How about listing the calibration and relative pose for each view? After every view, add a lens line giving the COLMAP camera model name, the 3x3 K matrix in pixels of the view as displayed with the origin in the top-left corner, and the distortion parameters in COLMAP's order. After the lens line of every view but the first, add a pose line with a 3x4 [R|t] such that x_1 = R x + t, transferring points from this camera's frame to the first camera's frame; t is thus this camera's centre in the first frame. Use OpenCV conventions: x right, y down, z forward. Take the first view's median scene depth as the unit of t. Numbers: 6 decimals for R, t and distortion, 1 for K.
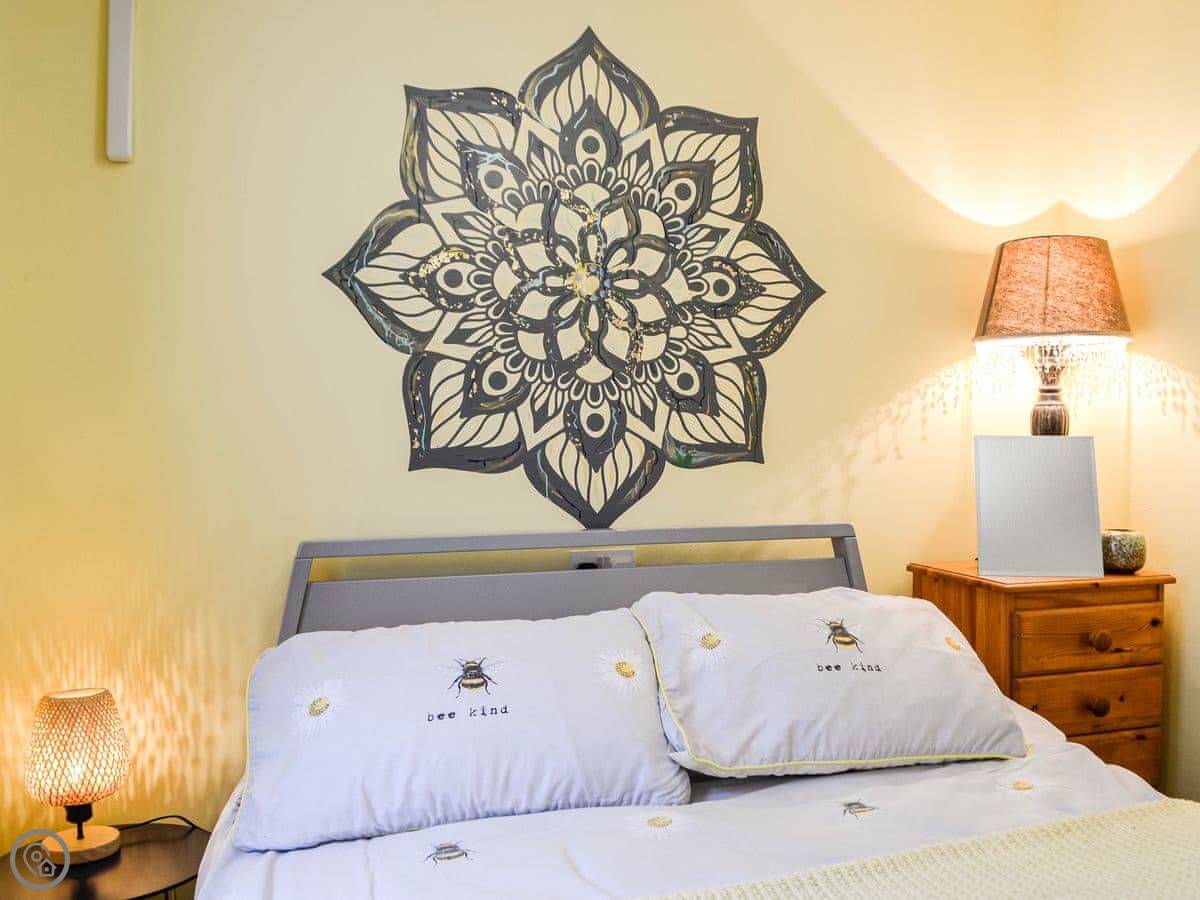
lens RADIAL K [[1364.8, 0, 544.1], [0, 1364.8, 452.6], [0, 0, 1]] dist [-0.024851, -0.175821]
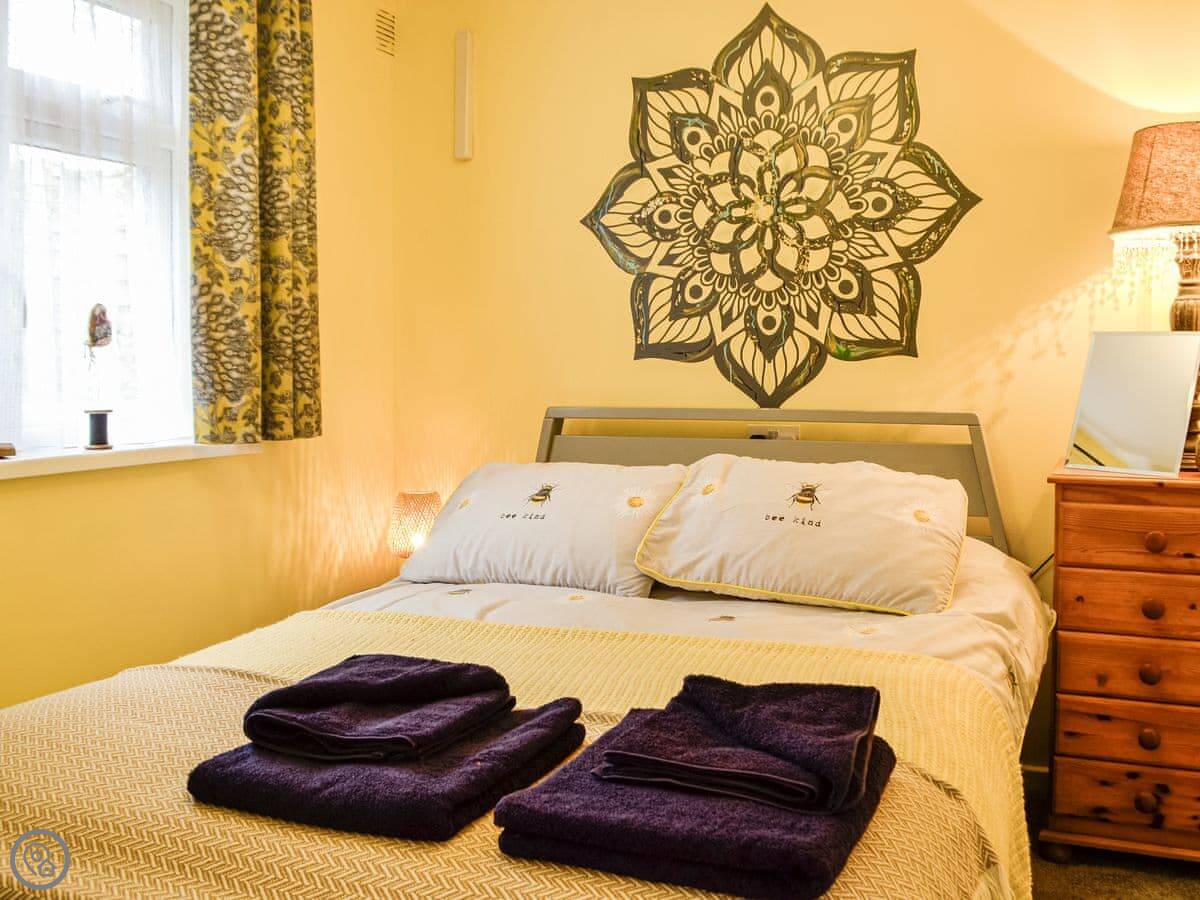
lens RADIAL K [[1364.8, 0, 544.1], [0, 1364.8, 452.6], [0, 0, 1]] dist [-0.024851, -0.175821]
pose [[0.642072, 0.057544, -0.764482, 0.866908], [-0.010423, 0.997742, 0.066348, 0.015805], [0.766574, -0.034632, 0.641222, 0.037543]]
